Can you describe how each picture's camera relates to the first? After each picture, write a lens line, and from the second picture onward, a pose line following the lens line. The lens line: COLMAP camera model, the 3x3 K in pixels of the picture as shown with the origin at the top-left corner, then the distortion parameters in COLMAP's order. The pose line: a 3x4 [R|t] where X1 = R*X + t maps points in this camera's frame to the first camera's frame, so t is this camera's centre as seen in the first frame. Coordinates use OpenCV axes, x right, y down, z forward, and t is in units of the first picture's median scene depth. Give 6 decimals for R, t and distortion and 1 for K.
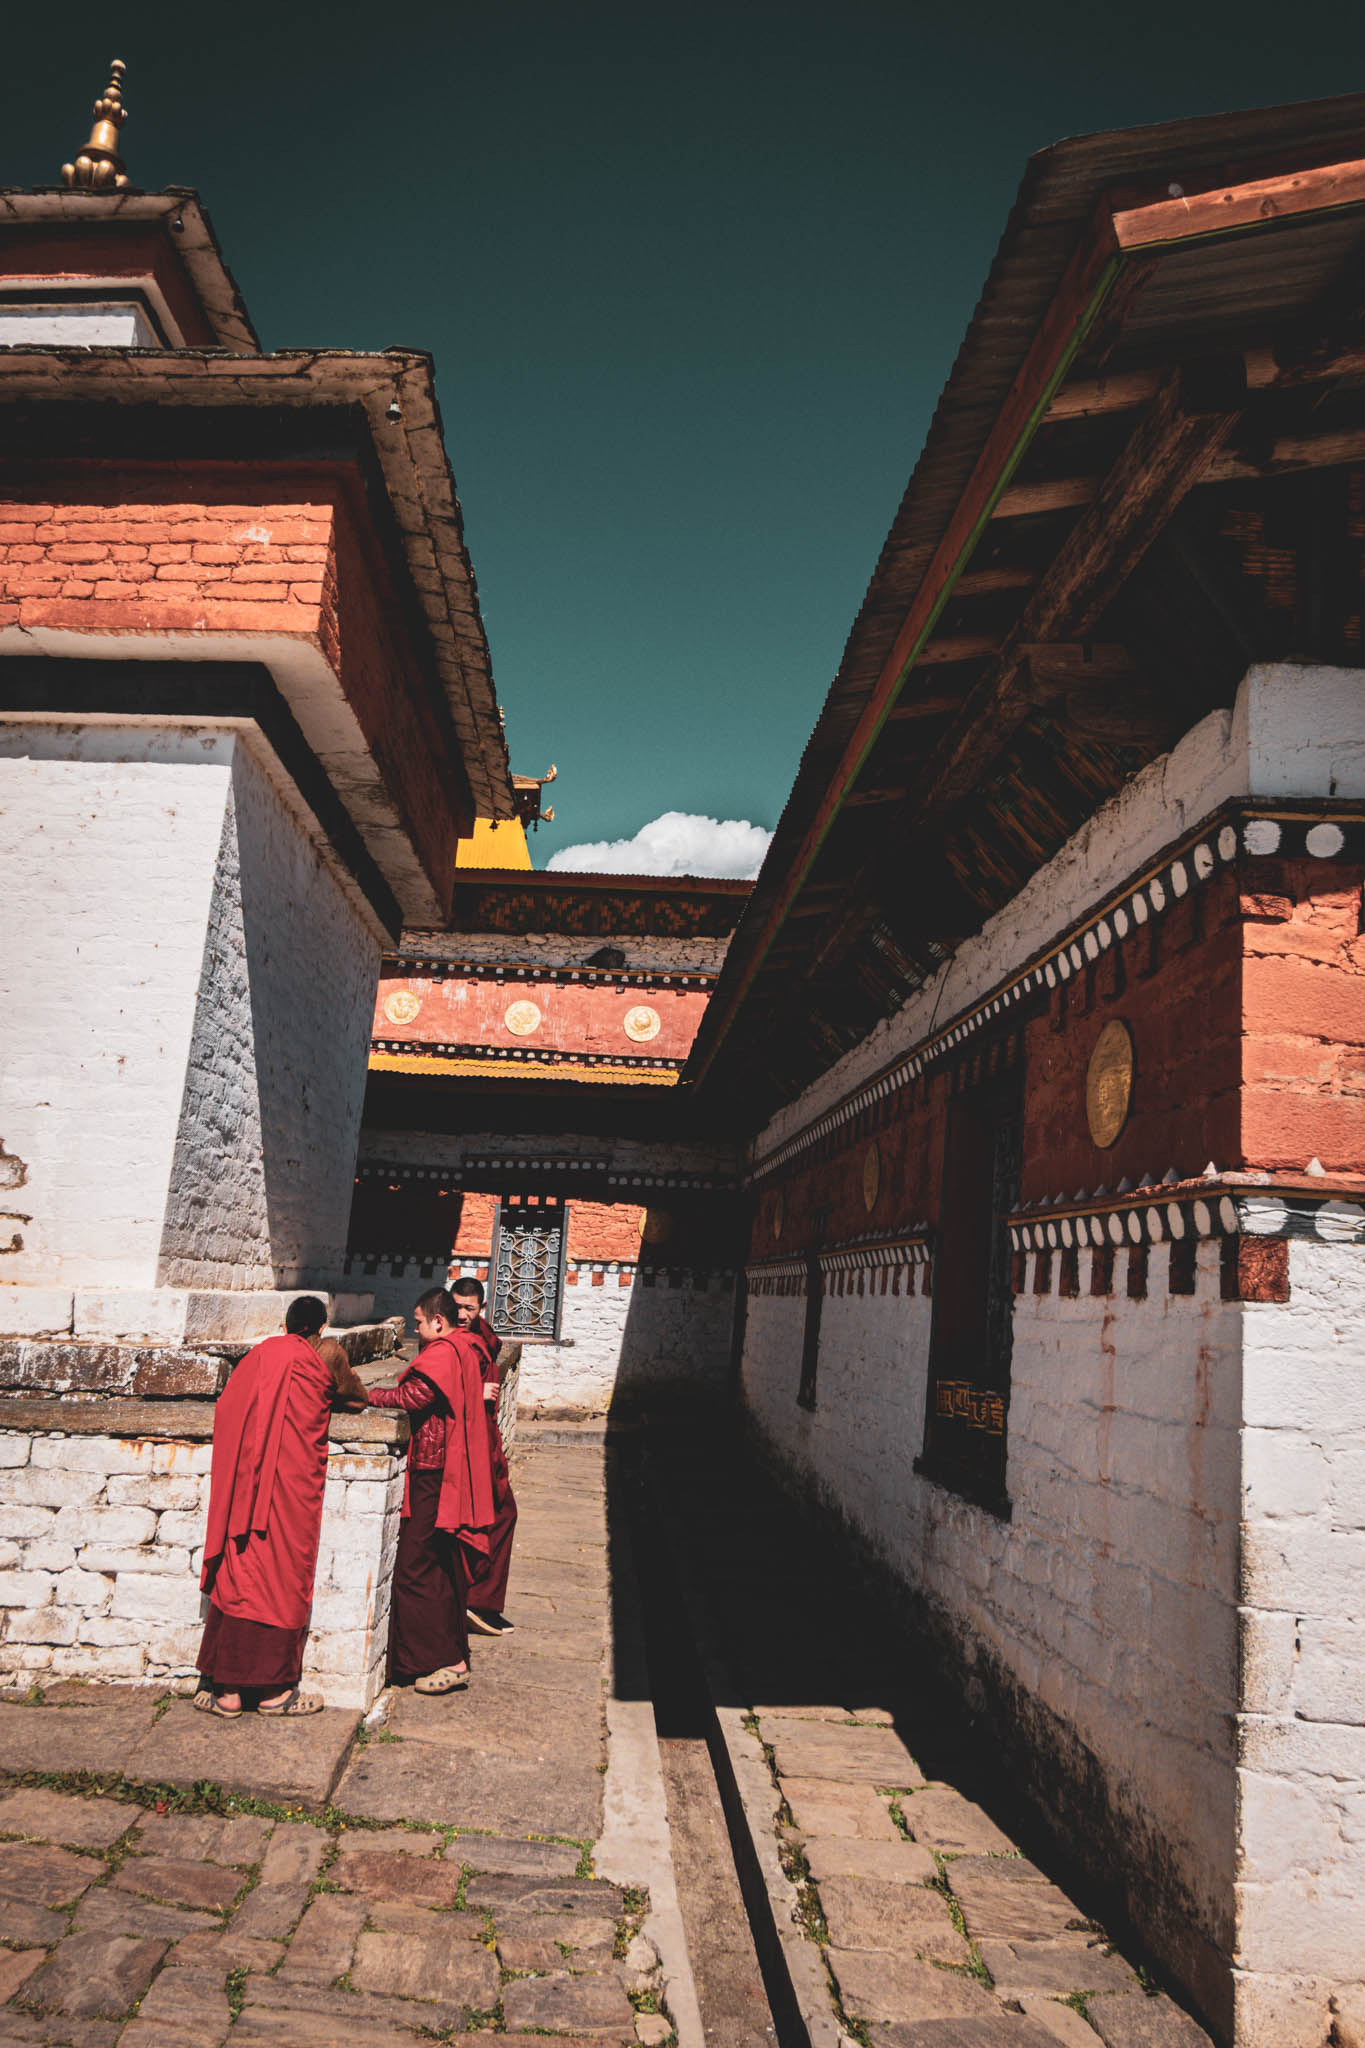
lens RADIAL K [[1420.2, 0, 683.5], [0, 1420.2, 999.9], [0, 0, 1]] dist [-0.001113, 0.004749]
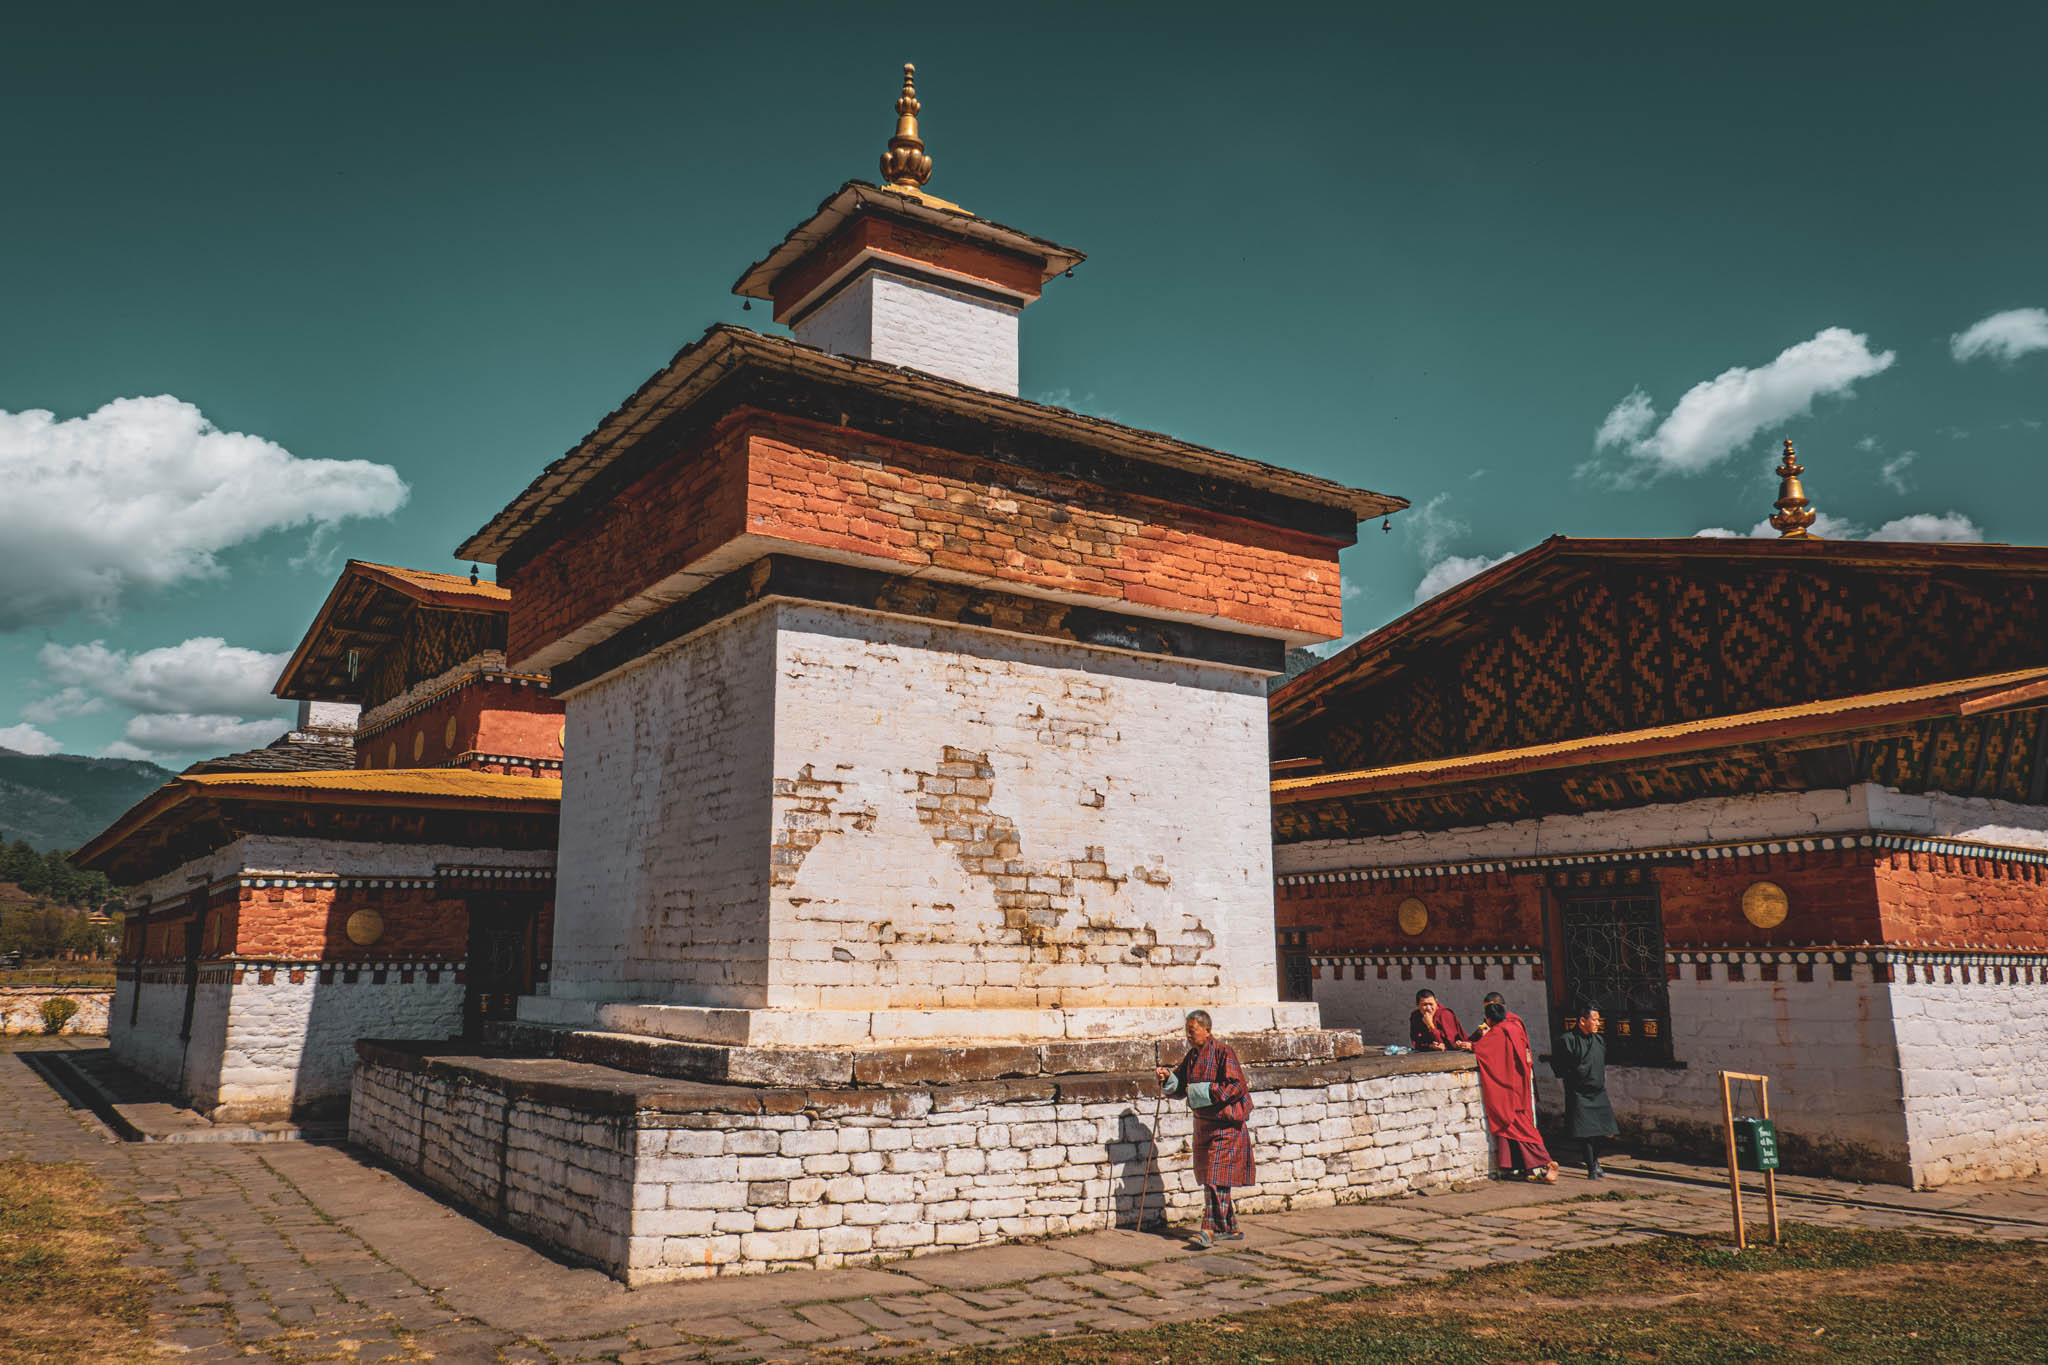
lens RADIAL K [[1500.1, 0, 1024.0], [0, 1500.1, 682.5], [0, 0, 1]] dist [0.060268, -0.113195]
pose [[0.781235, 0.066879, 0.620644, -1.747859], [-0.081669, 0.996649, -0.004596, -0.156757], [-0.618872, -0.047097, 0.784079, -0.260842]]
